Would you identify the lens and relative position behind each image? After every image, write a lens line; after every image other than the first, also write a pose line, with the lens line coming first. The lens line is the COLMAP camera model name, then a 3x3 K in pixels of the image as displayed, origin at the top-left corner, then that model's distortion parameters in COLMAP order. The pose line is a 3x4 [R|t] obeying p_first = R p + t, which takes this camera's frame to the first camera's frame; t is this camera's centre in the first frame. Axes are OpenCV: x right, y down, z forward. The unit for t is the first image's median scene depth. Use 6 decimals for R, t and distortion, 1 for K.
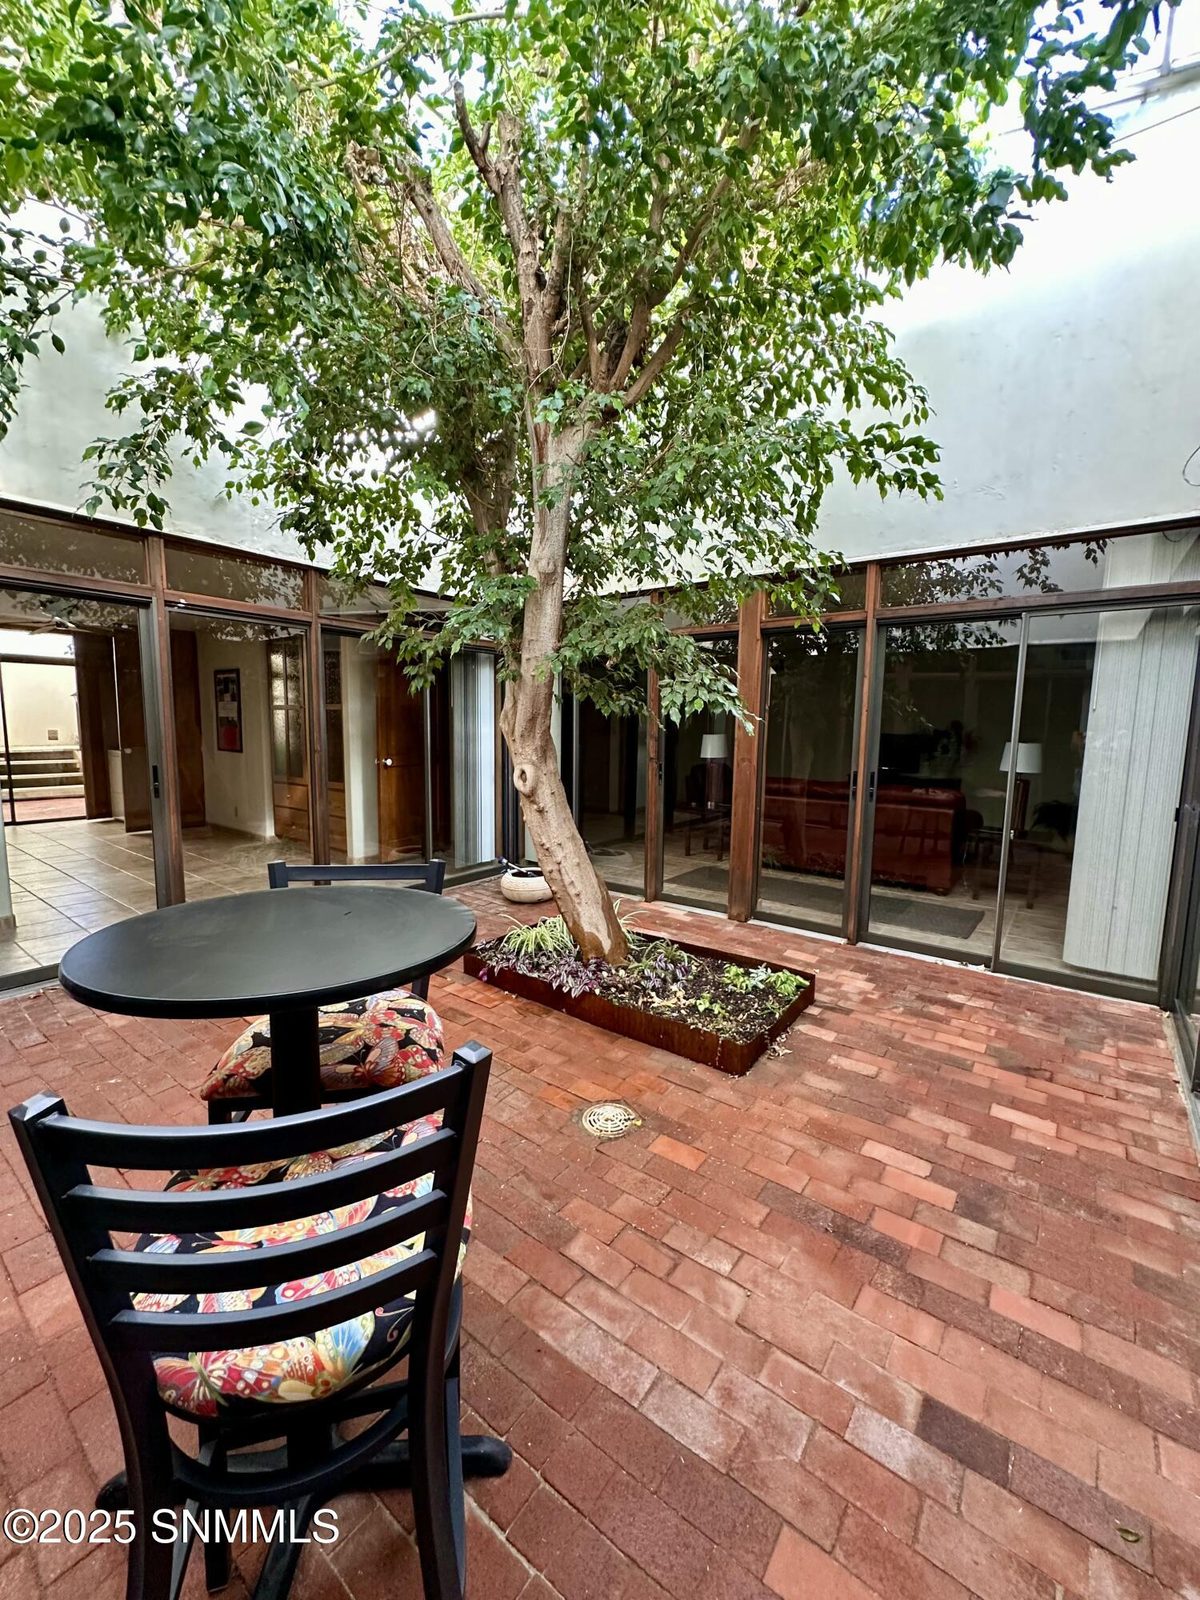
lens RADIAL K [[631.7, 0, 603.3], [0, 631.7, 796.1], [0, 0, 1]] dist [-0.003866, 0.000610]
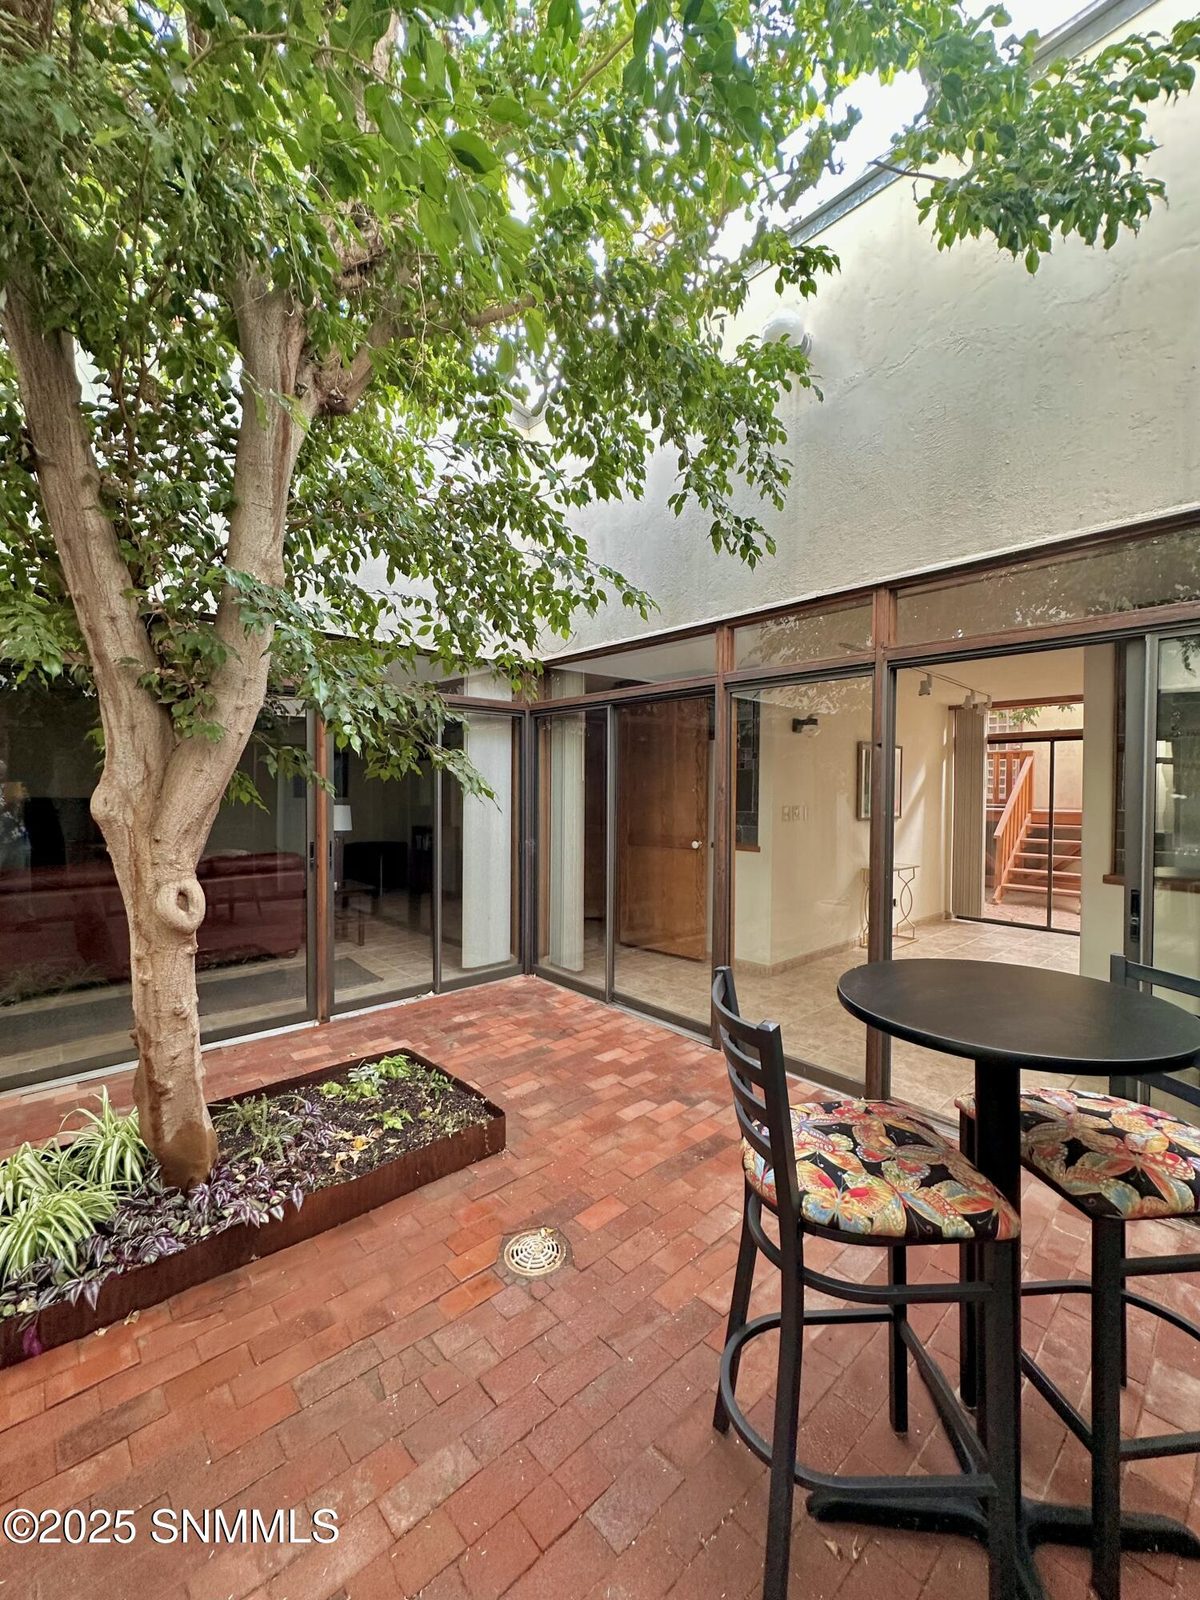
lens RADIAL K [[631.7, 0, 603.8], [0, 631.7, 799.8], [0, 0, 1]] dist [-0.003866, 0.000610]
pose [[0.191330, -0.029613, 0.981079, -0.580225], [0.108136, 0.994096, 0.008917, -0.079710], [-0.975551, 0.104384, 0.193403, 0.477753]]
